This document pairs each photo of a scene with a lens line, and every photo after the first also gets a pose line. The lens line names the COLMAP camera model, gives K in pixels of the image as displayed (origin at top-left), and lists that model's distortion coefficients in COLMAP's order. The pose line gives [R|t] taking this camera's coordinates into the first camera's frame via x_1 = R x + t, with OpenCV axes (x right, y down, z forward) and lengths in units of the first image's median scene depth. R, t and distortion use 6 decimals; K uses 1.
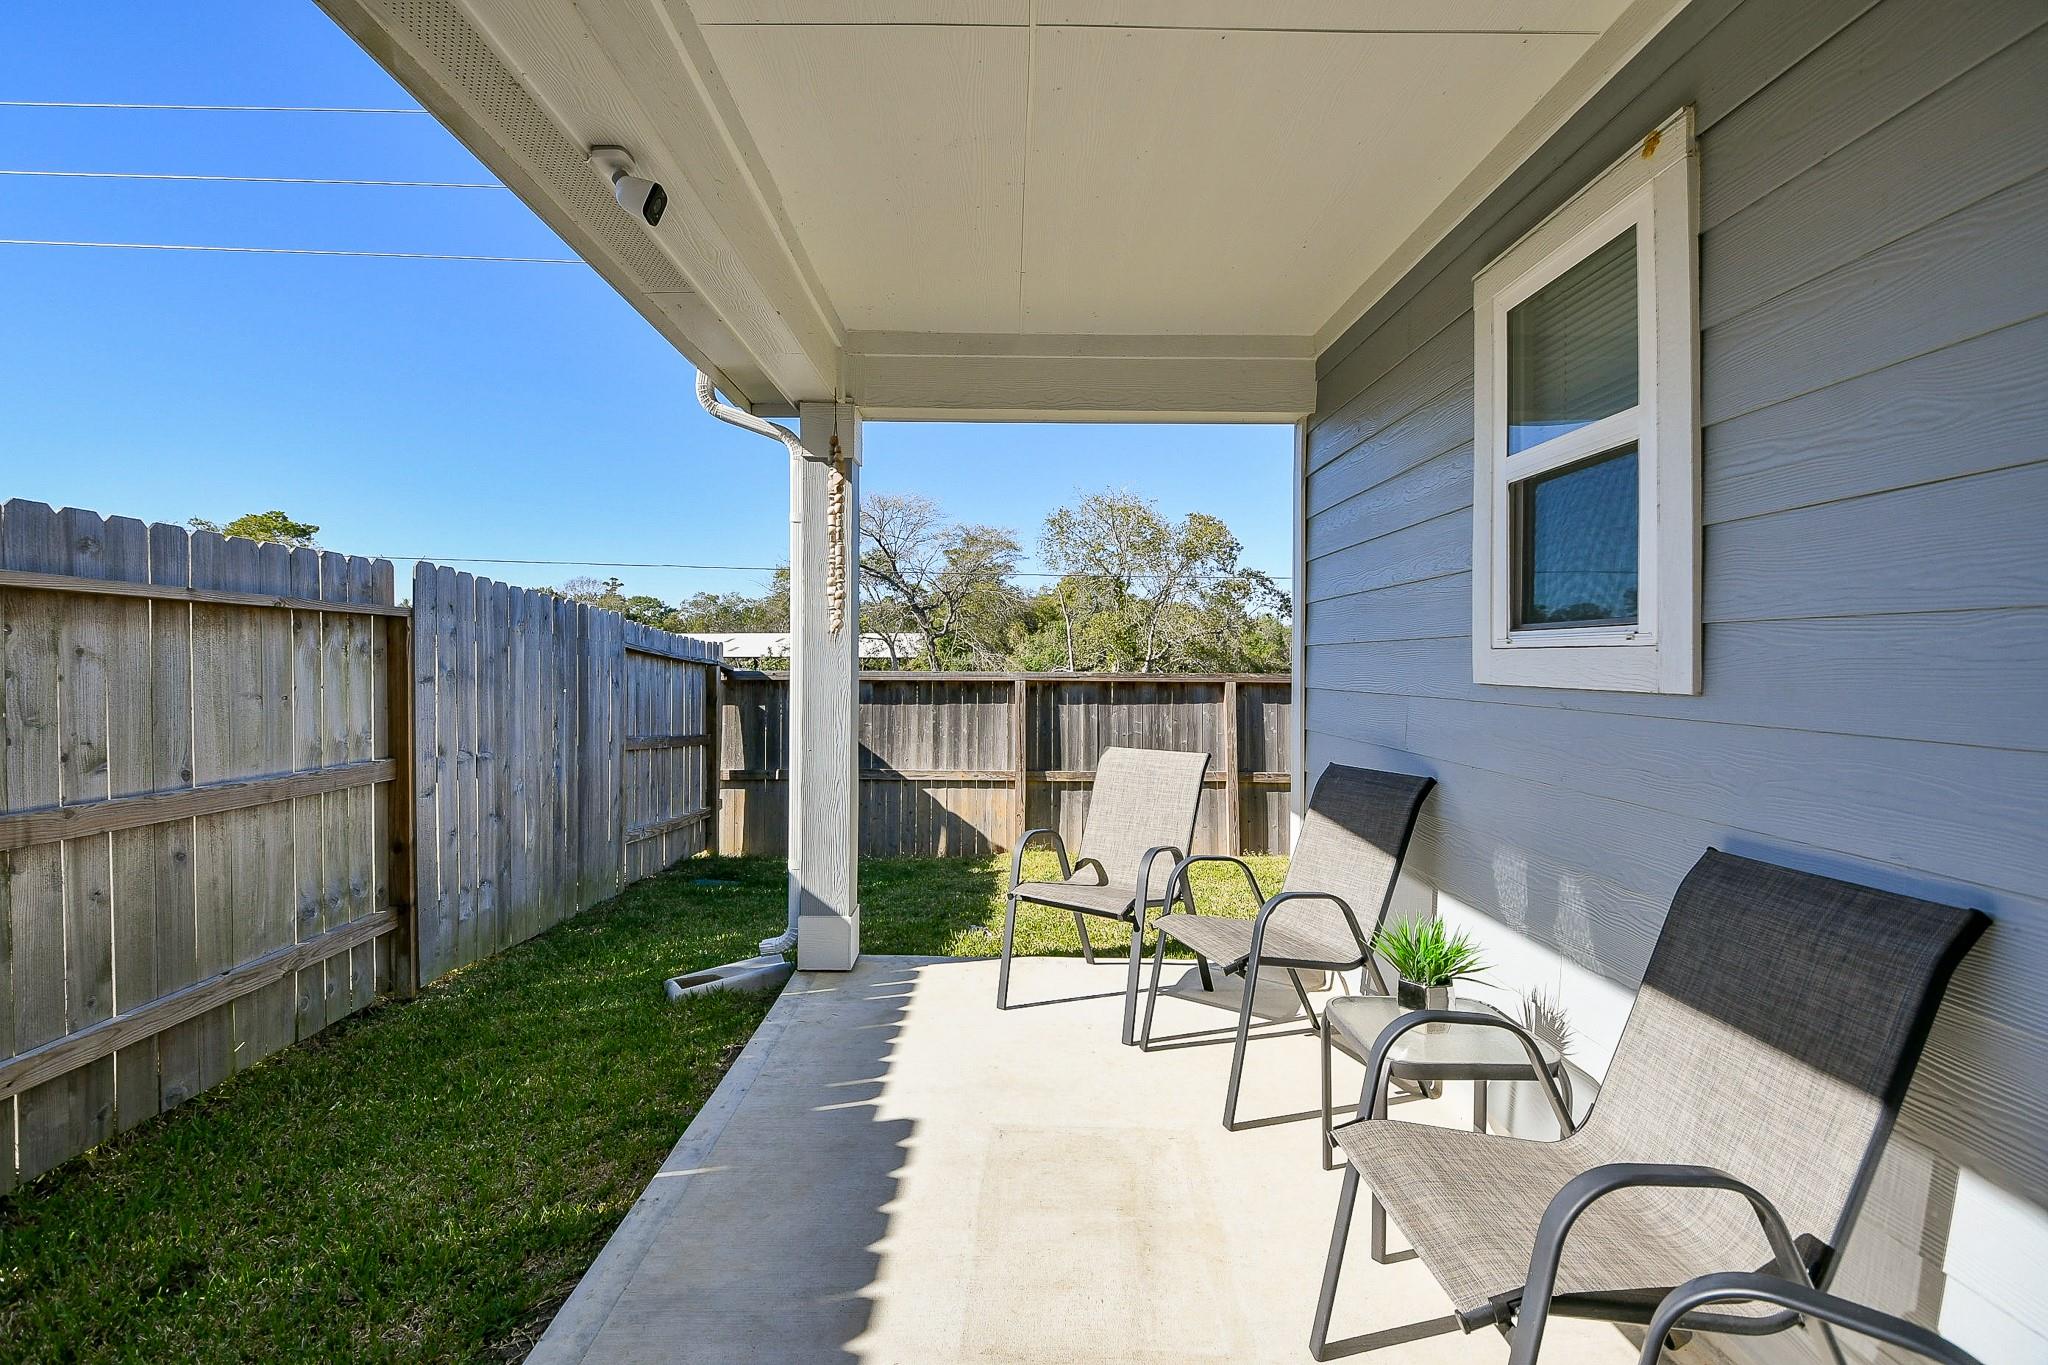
lens RADIAL K [[904.5, 0, 1015.0], [0, 904.5, 670.8], [0, 0, 1]] dist [0.003221, -0.012170]
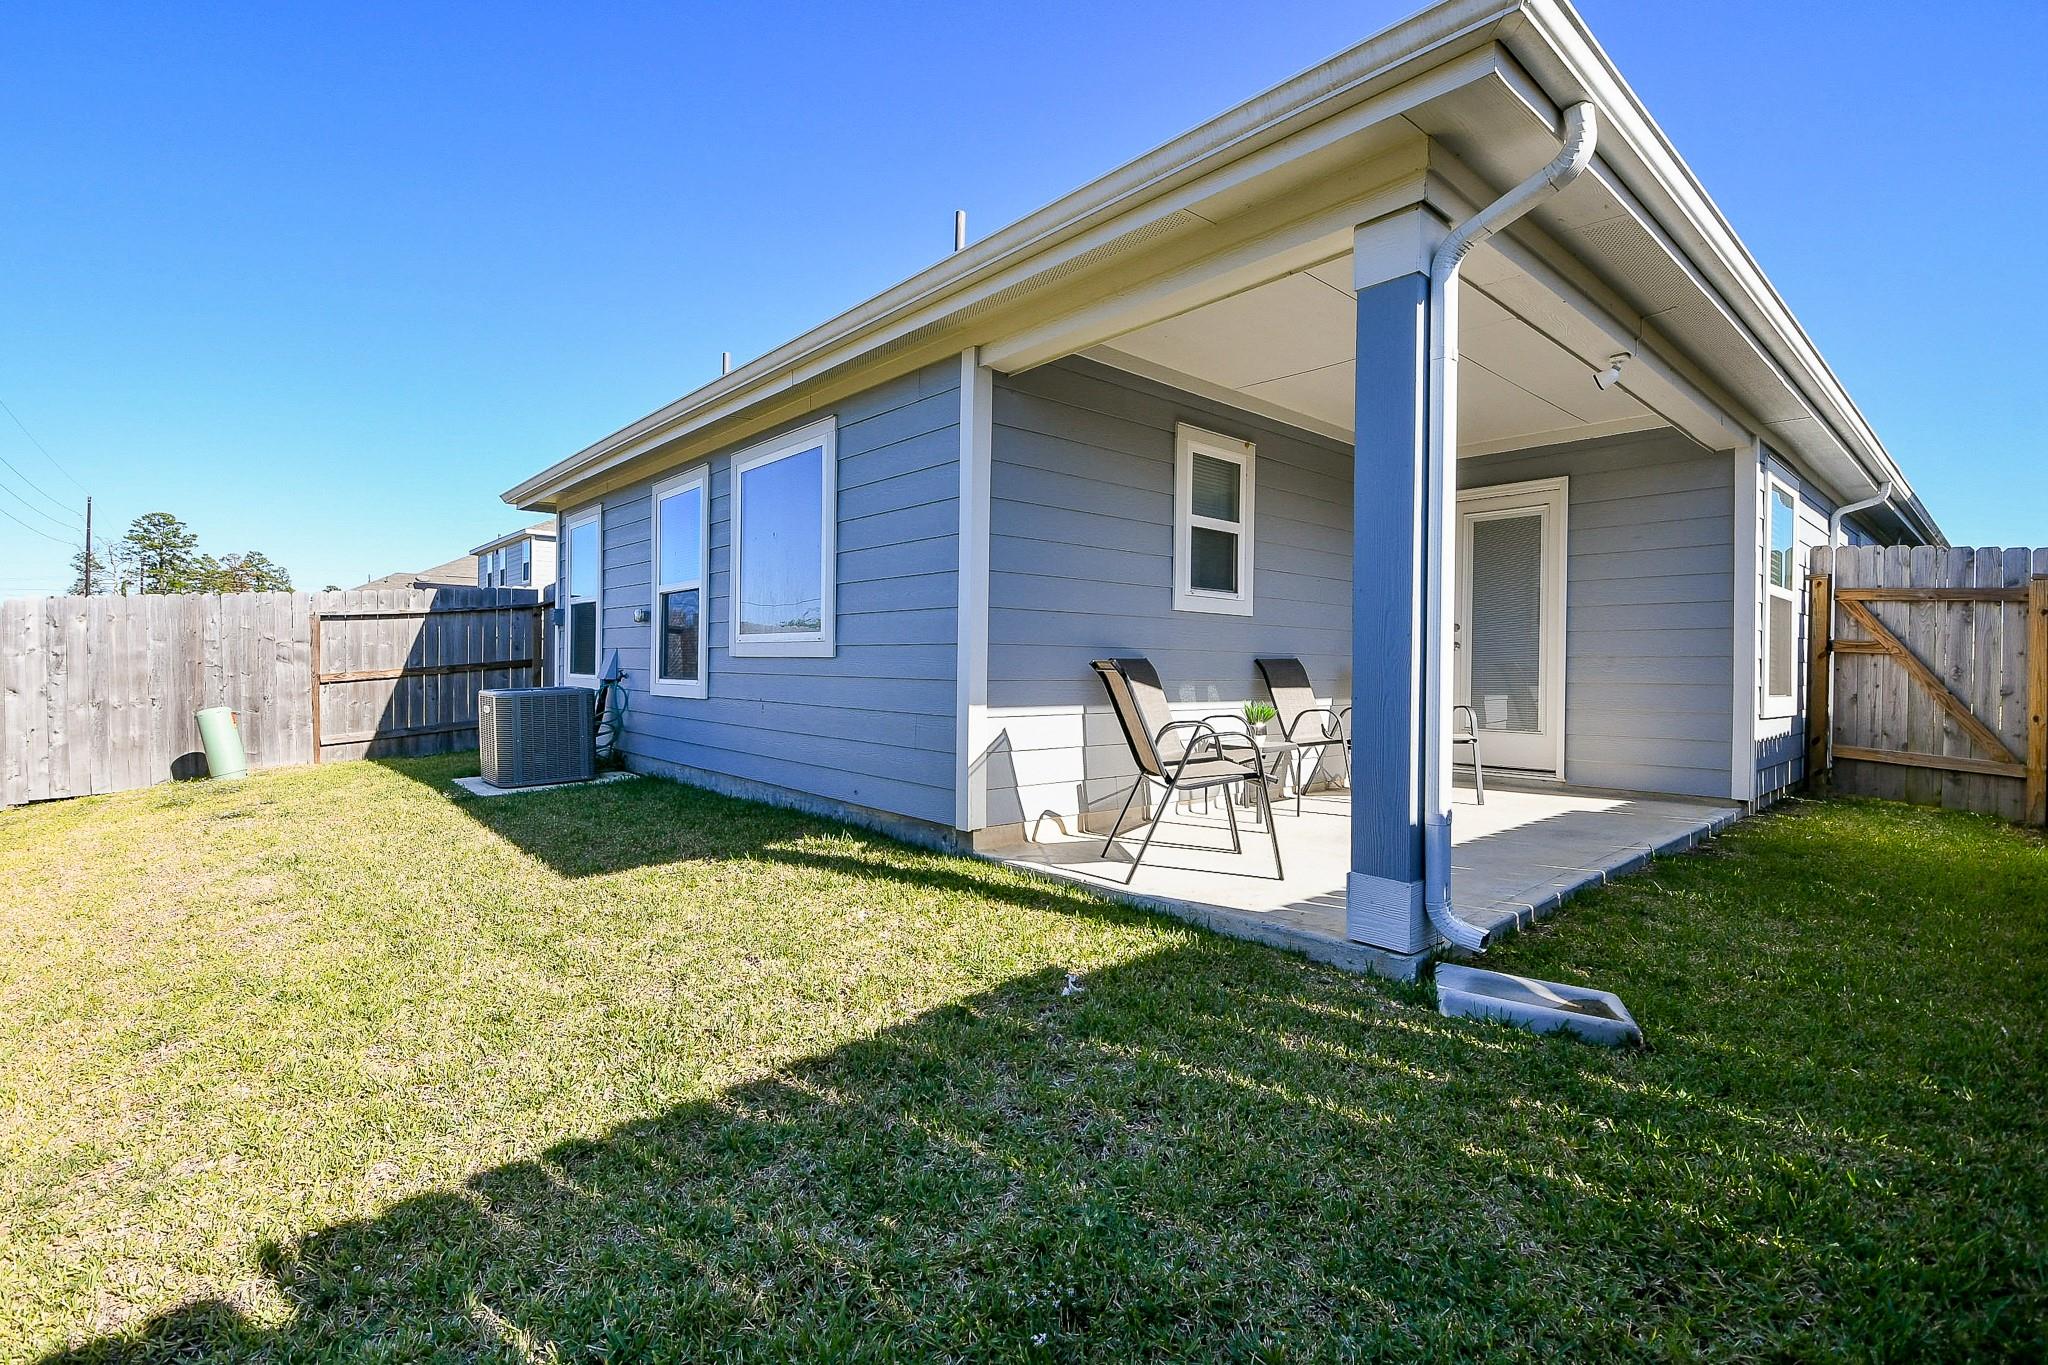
lens RADIAL K [[904.5, 0, 1015.0], [0, 904.5, 670.8], [0, 0, 1]] dist [0.003221, -0.012170]
pose [[-0.647621, -0.024519, 0.761568, -1.065533], [-0.004999, 0.999597, 0.027932, 0.118630], [-0.761946, 0.014282, -0.647483, 3.202619]]
